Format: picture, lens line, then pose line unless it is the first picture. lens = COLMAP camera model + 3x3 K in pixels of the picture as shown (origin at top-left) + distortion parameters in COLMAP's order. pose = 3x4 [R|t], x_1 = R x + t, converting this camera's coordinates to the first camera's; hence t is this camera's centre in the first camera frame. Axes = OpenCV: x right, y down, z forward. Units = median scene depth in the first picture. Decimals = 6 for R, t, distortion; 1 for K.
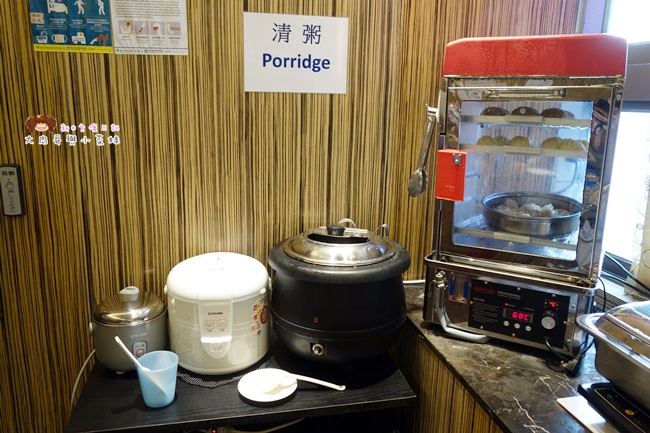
lens RADIAL K [[522.7, 0, 322.6], [0, 522.7, 216.6], [0, 0, 1]] dist [0.016237, 0.001234]
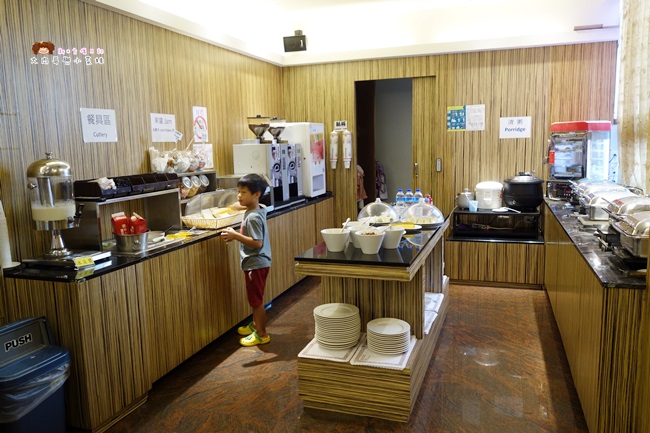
lens RADIAL K [[522.7, 0, 322.8], [0, 522.7, 216.9], [0, 0, 1]] dist [0.016237, 0.001234]
pose [[0.860055, 0.029735, -0.509334, 0.725083], [-0.077038, 0.994423, -0.072031, 0.721742], [0.504351, 0.101188, 0.857549, -2.933620]]
